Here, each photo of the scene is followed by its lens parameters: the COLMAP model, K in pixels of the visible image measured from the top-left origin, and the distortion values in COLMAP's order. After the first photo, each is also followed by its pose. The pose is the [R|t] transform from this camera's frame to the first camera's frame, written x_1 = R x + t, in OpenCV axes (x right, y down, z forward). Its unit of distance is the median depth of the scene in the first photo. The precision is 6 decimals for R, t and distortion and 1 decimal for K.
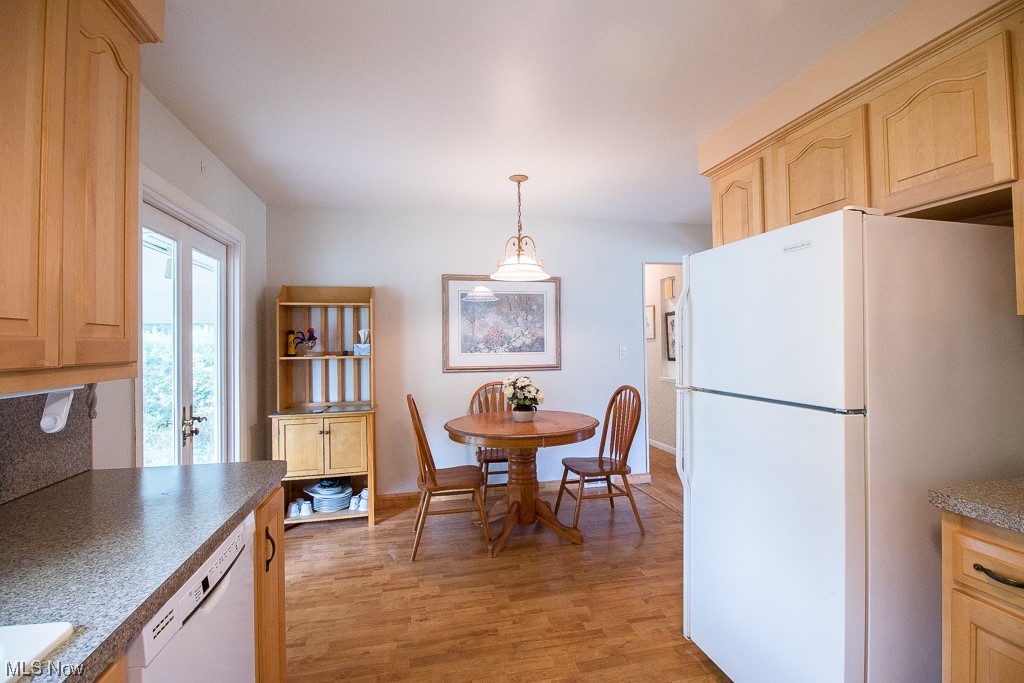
lens RADIAL K [[470.7, 0, 515.9], [0, 470.7, 338.0], [0, 0, 1]] dist [0.002525, -0.015080]
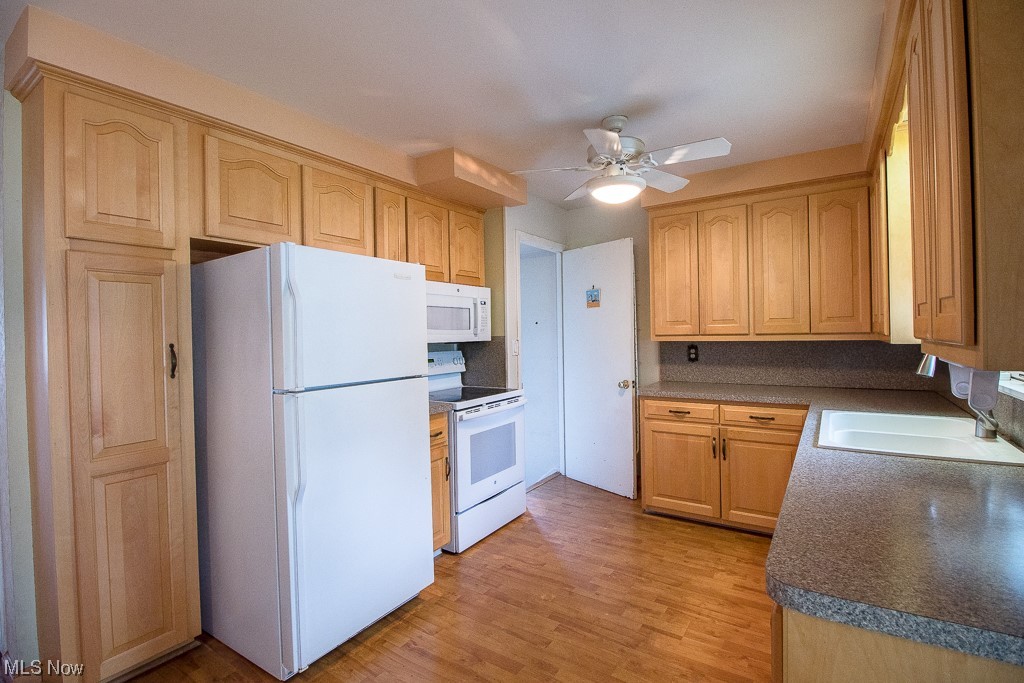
lens RADIAL K [[470.7, 0, 515.9], [0, 470.7, 338.0], [0, 0, 1]] dist [0.002525, -0.015080]
pose [[-0.683149, 0.021563, 0.729960, -0.324721], [0.023686, 0.999692, -0.007364, 0.011652], [-0.729895, 0.012259, -0.683450, 0.735165]]
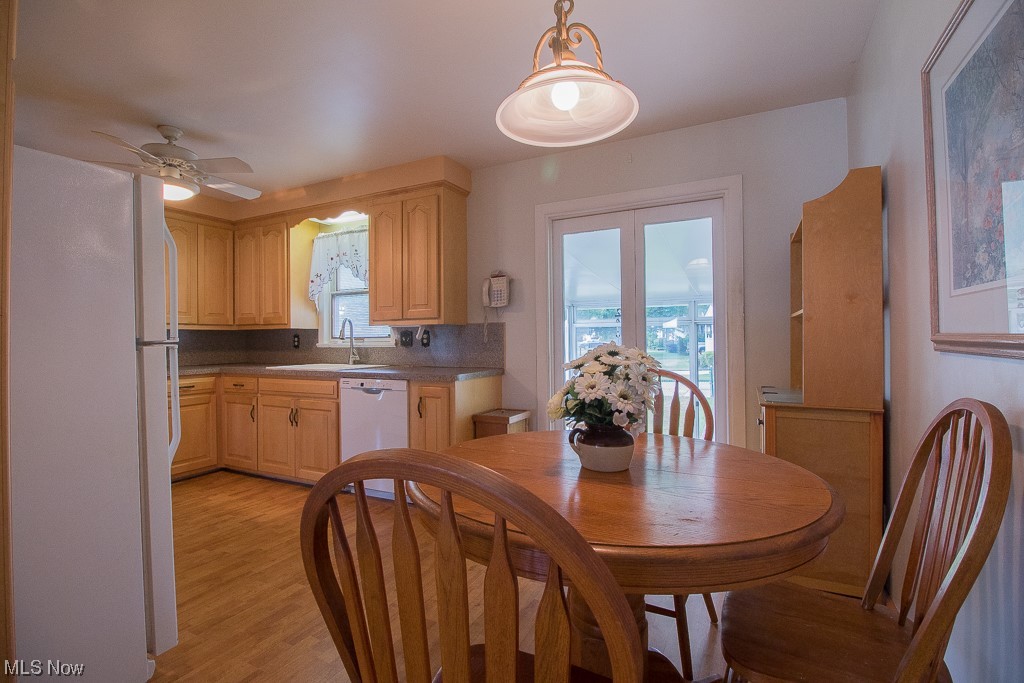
lens RADIAL K [[470.7, 0, 515.9], [0, 470.7, 338.0], [0, 0, 1]] dist [0.002525, -0.015080]
pose [[-0.638680, 0.019022, -0.769237, 0.336722], [0.026910, 0.999635, 0.002376, 0.063365], [0.769001, -0.019182, -0.638959, 1.124787]]
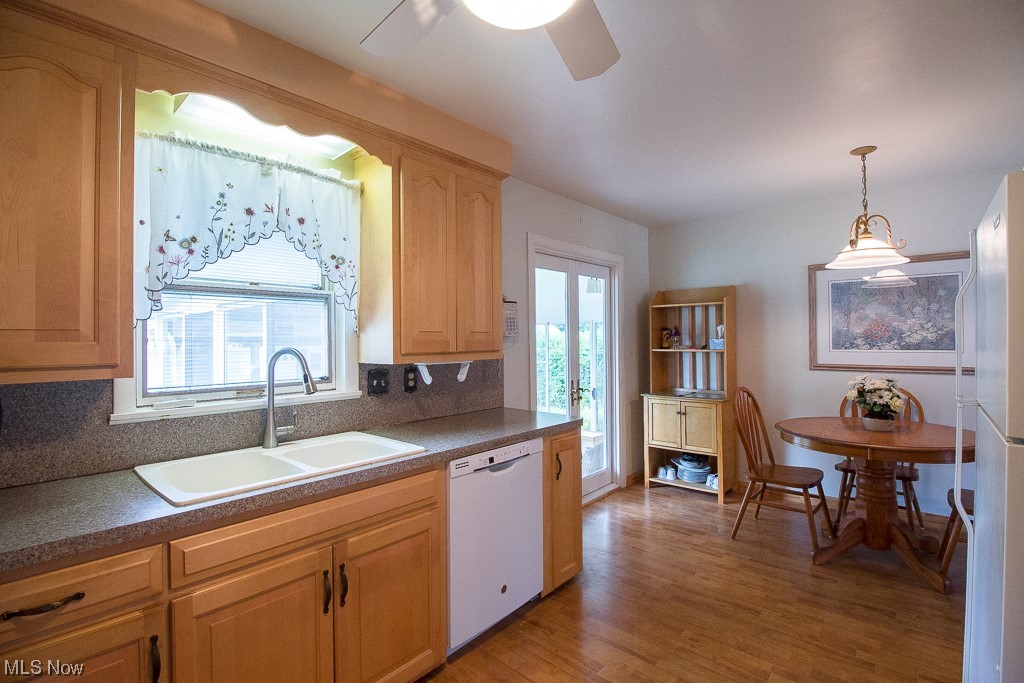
lens RADIAL K [[470.7, 0, 515.9], [0, 470.7, 338.0], [0, 0, 1]] dist [0.002525, -0.015080]
pose [[0.582989, 0.003650, -0.812472, 0.306588], [0.010644, 0.999870, 0.012129, -0.008718], [0.812410, -0.015720, 0.582875, -0.030591]]
